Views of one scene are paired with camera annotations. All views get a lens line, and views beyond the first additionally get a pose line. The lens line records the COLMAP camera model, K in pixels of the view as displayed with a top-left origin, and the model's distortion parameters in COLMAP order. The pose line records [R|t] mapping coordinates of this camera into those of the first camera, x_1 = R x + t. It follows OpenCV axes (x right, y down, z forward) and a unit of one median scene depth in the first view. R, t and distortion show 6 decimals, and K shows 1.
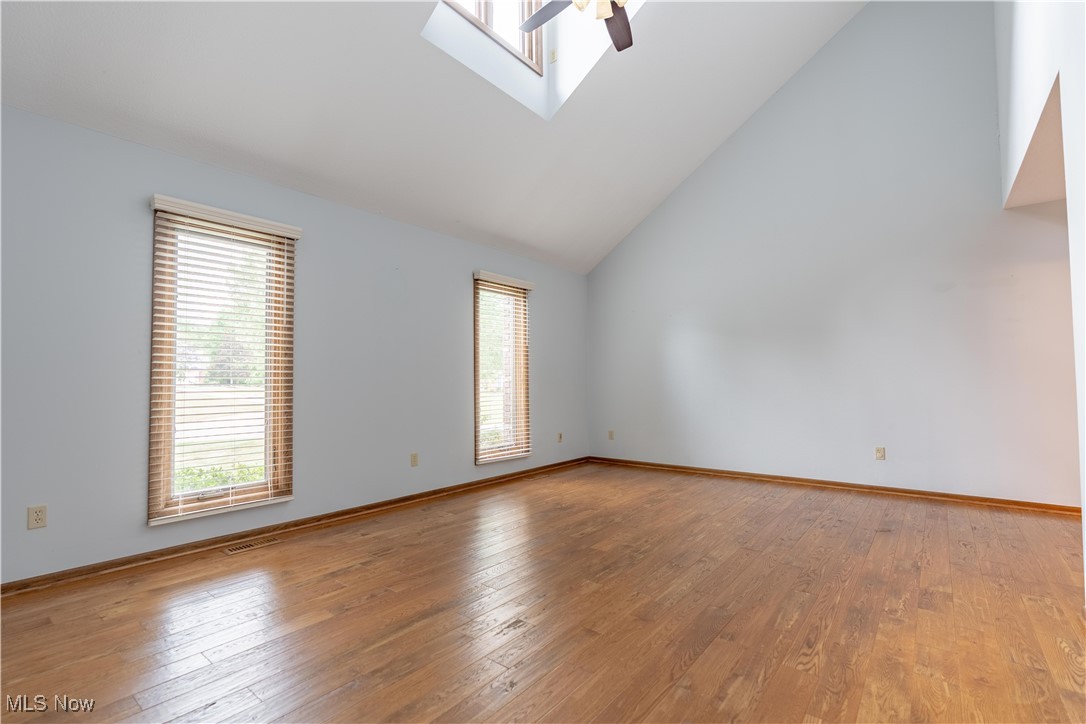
lens RADIAL K [[488.5, 0, 546.8], [0, 488.5, 360.4], [0, 0, 1]] dist [-0.010027, 0.002033]
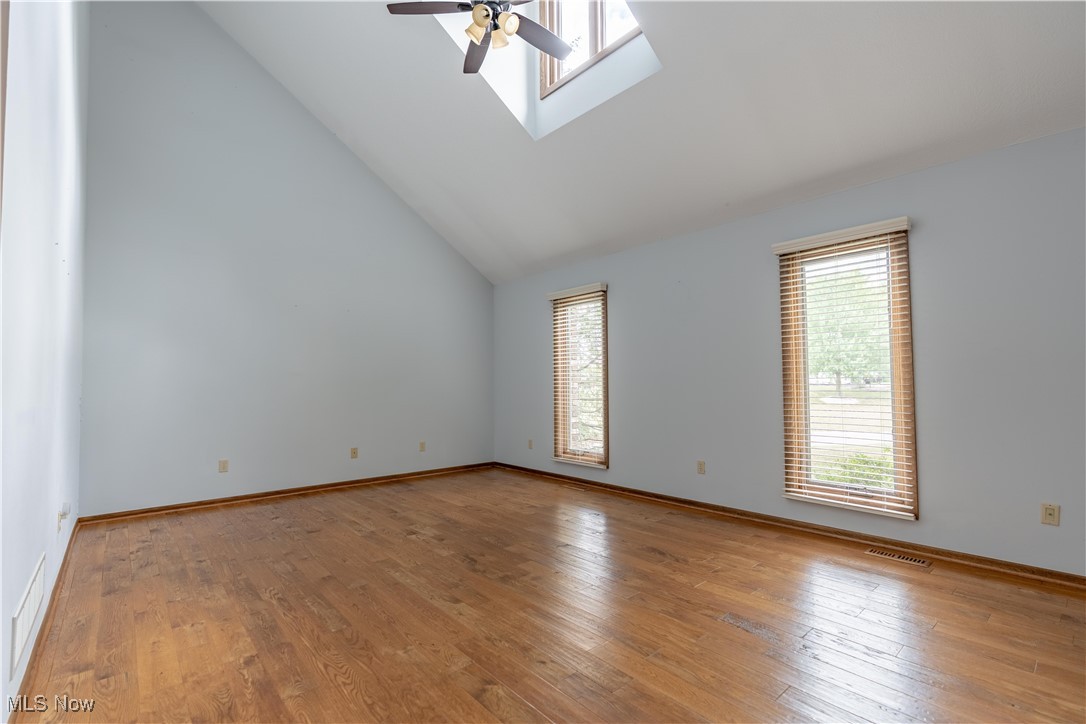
lens RADIAL K [[488.5, 0, 538.4], [0, 488.5, 365.1], [0, 0, 1]] dist [-0.010027, 0.002033]
pose [[-0.185376, -0.028286, -0.982261, 0.970654], [0.054683, 0.997740, -0.039052, 0.023096], [0.981145, -0.060953, -0.183410, 1.106494]]
